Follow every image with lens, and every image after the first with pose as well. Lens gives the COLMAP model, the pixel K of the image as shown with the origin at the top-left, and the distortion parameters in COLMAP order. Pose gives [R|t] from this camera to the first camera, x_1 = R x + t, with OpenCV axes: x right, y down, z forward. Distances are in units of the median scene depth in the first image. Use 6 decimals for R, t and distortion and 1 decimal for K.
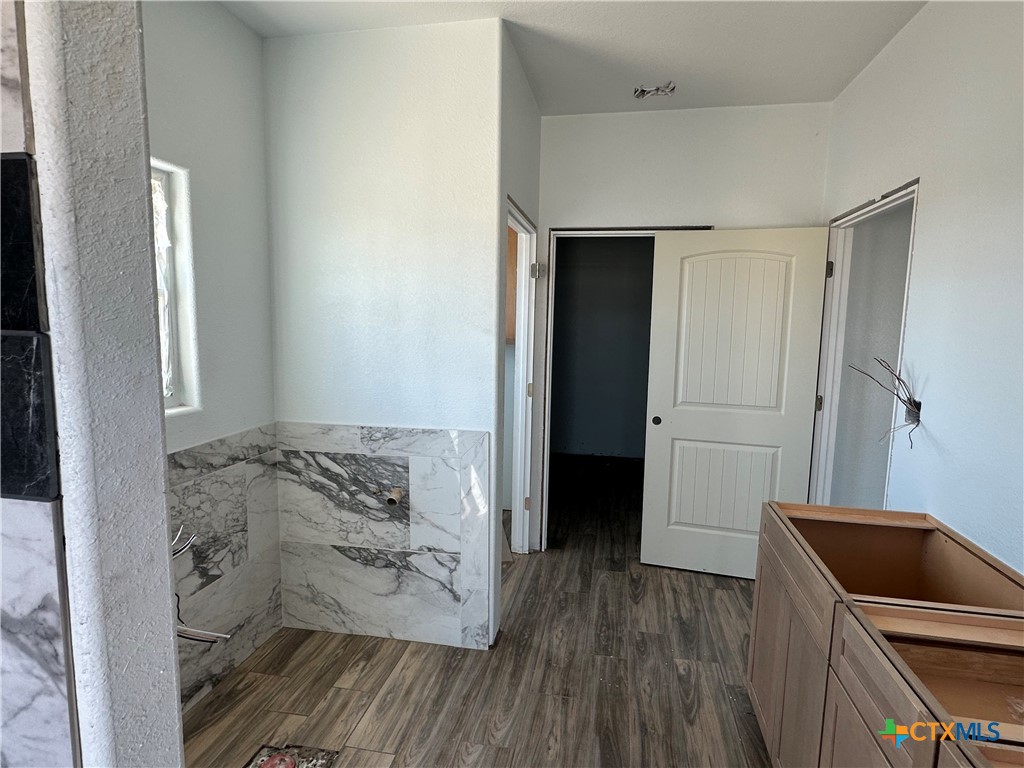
lens RADIAL K [[574.5, 0, 510.4], [0, 574.5, 388.5], [0, 0, 1]] dist [-0.003247, -0.000829]
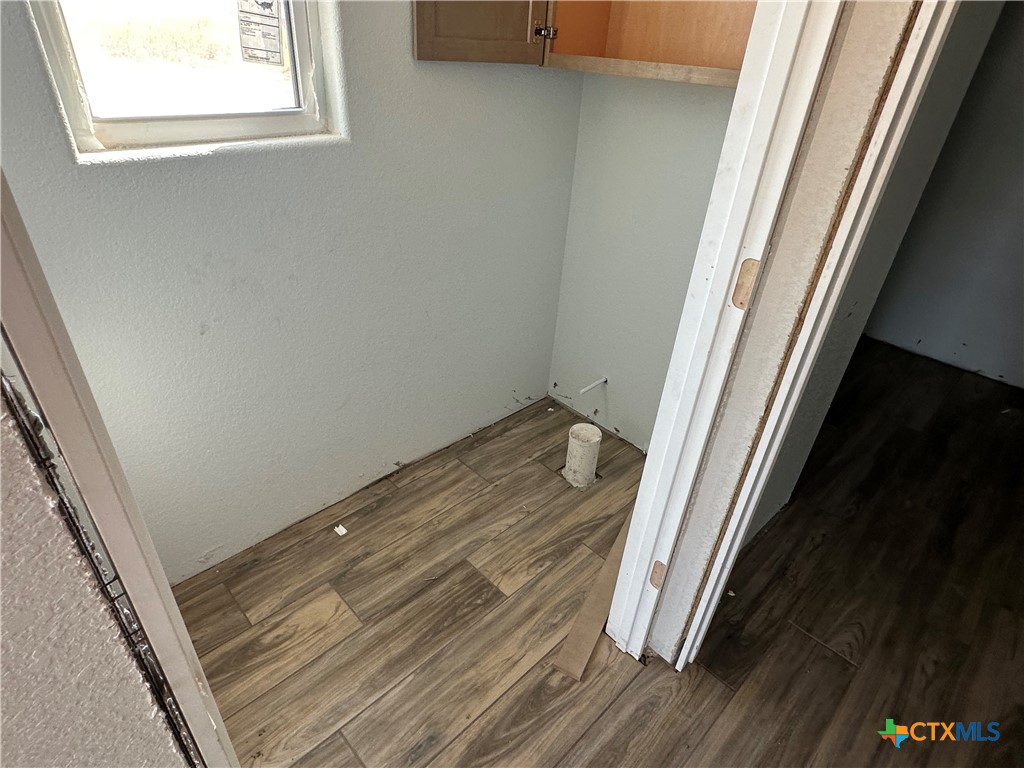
lens RADIAL K [[574.5, 0, 512.9], [0, 574.5, 379.5], [0, 0, 1]] dist [-0.003247, -0.000829]
pose [[0.824576, 0.331481, -0.458470, 0.078731], [-0.108055, 0.887730, 0.447503, -0.062046], [0.555336, -0.319460, 0.767820, 0.697792]]
